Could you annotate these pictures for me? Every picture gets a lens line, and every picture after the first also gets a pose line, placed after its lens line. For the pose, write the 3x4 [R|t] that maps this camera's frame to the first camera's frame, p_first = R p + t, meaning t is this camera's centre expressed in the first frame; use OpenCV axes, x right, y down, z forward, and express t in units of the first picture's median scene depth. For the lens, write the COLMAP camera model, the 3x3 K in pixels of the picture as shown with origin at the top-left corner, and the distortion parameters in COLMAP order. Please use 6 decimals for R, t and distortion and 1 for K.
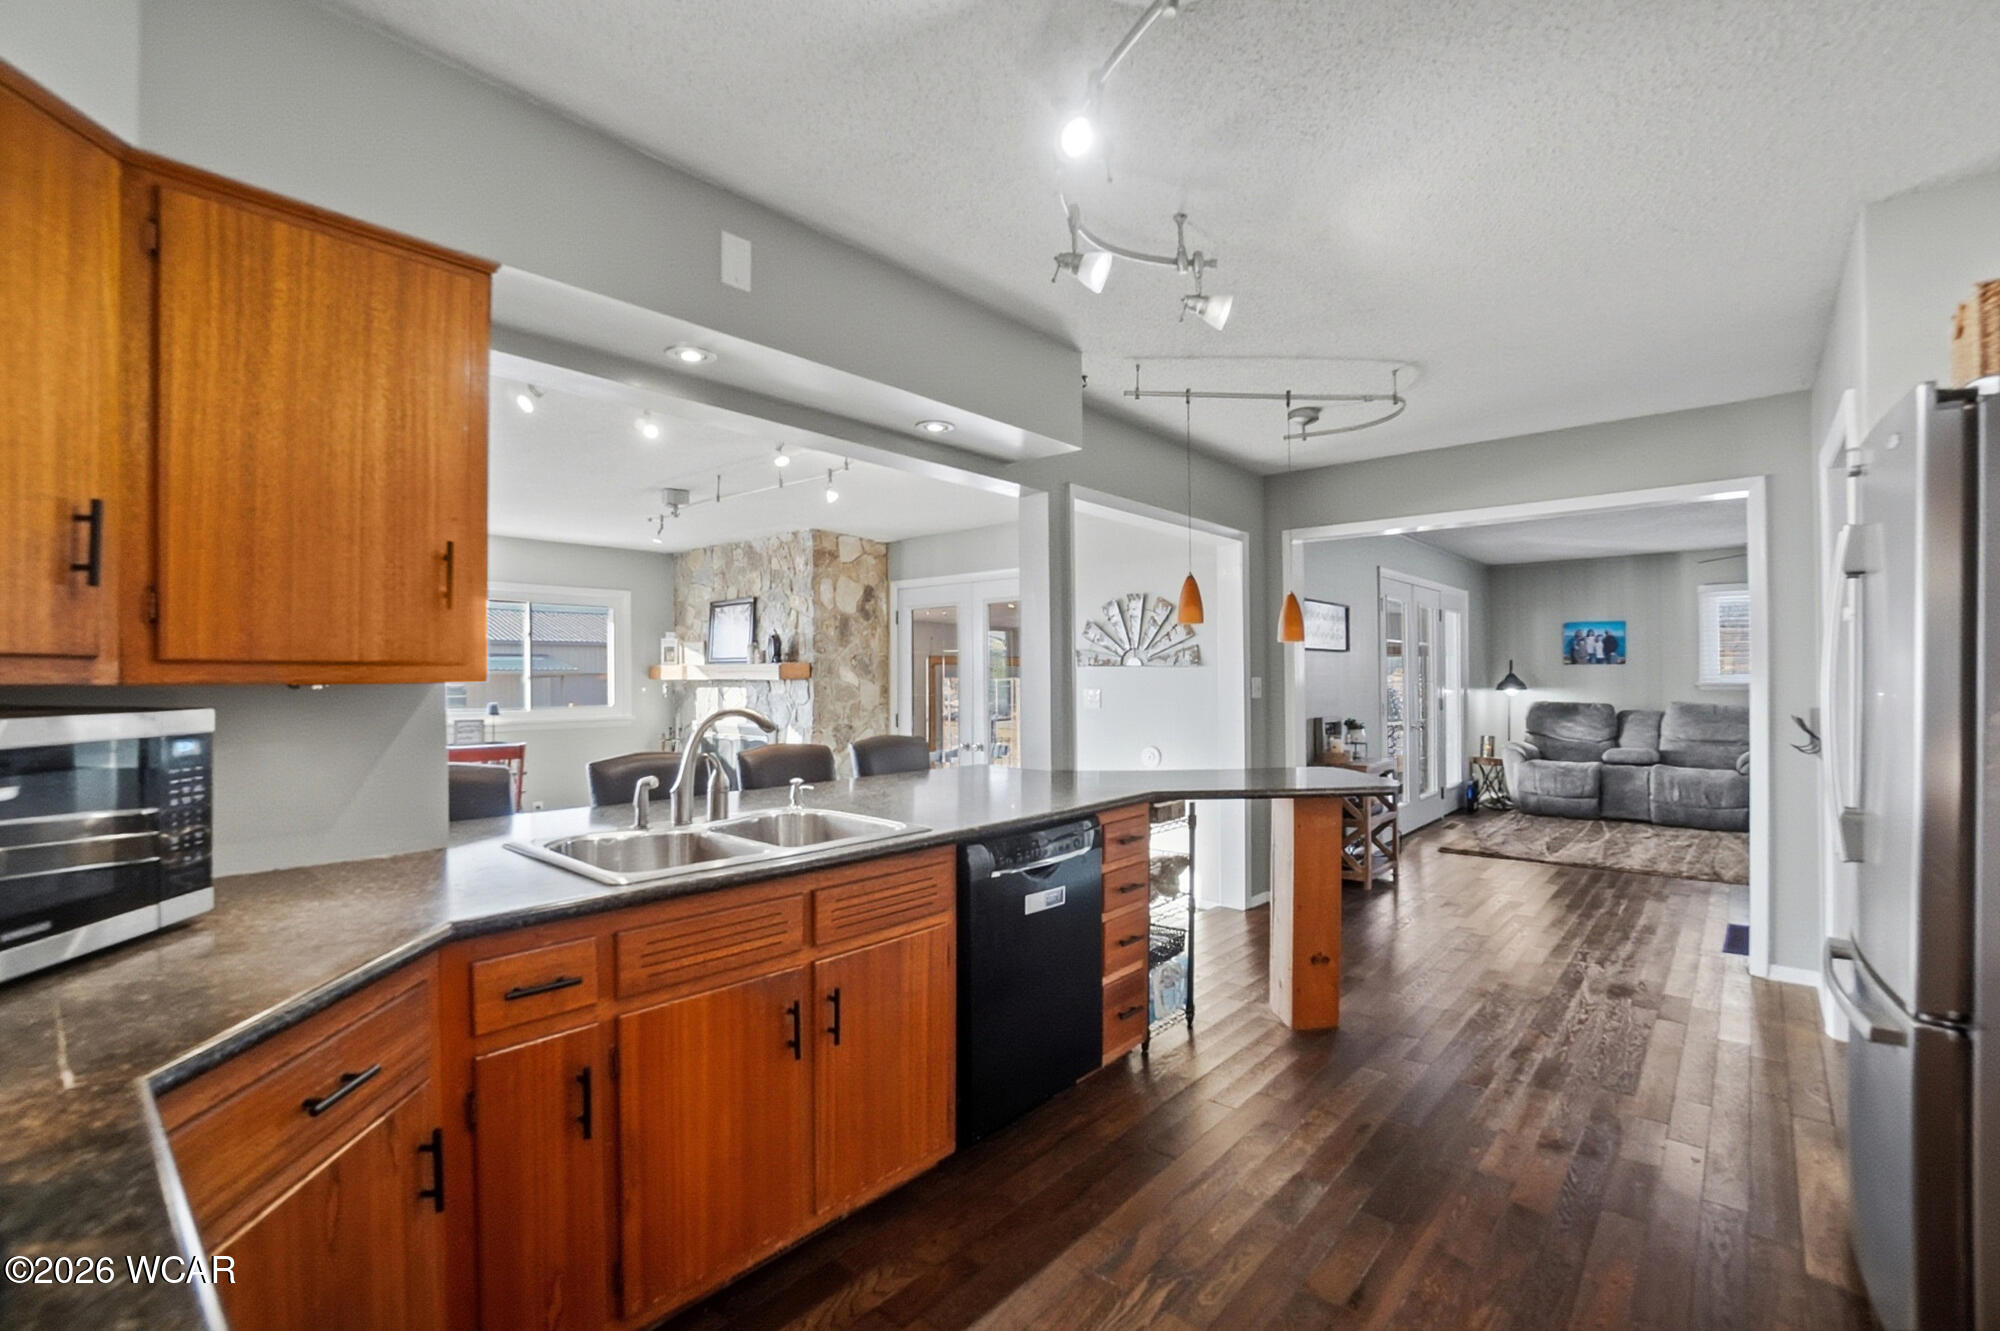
lens RADIAL K [[888.2, 0, 993.0], [0, 888.2, 677.4], [0, 0, 1]] dist [-0.042687, 0.000156]
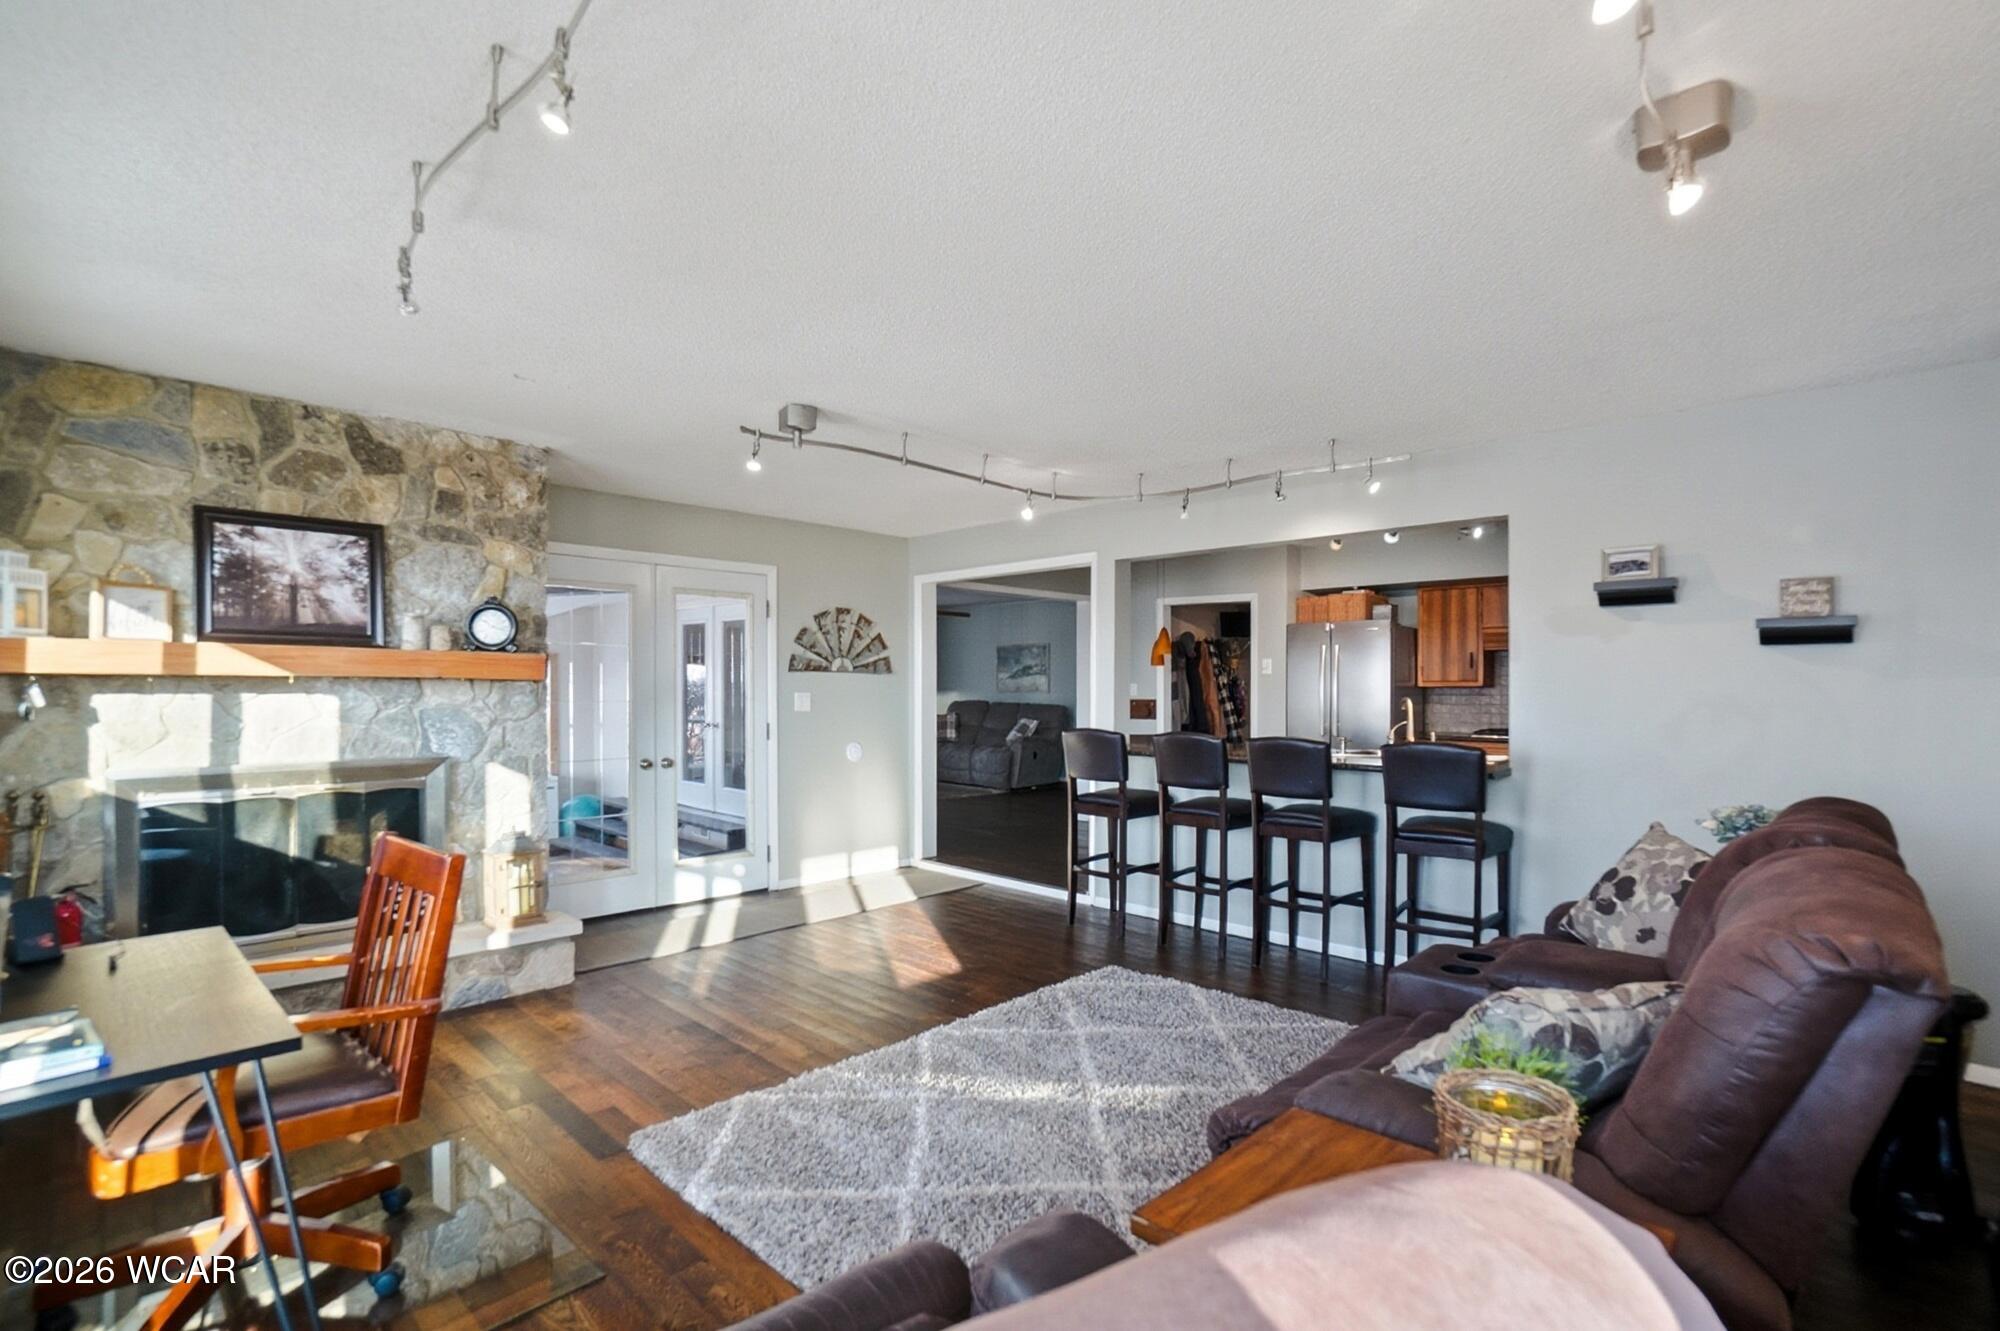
lens RADIAL K [[888.2, 0, 993.0], [0, 888.2, 677.4], [0, 0, 1]] dist [-0.042687, 0.000156]
pose [[0.056449, 0.016159, 0.998275, -0.704795], [-0.006398, 0.999854, -0.015823, 0.007325], [-0.998385, -0.005494, 0.056544, 0.542371]]
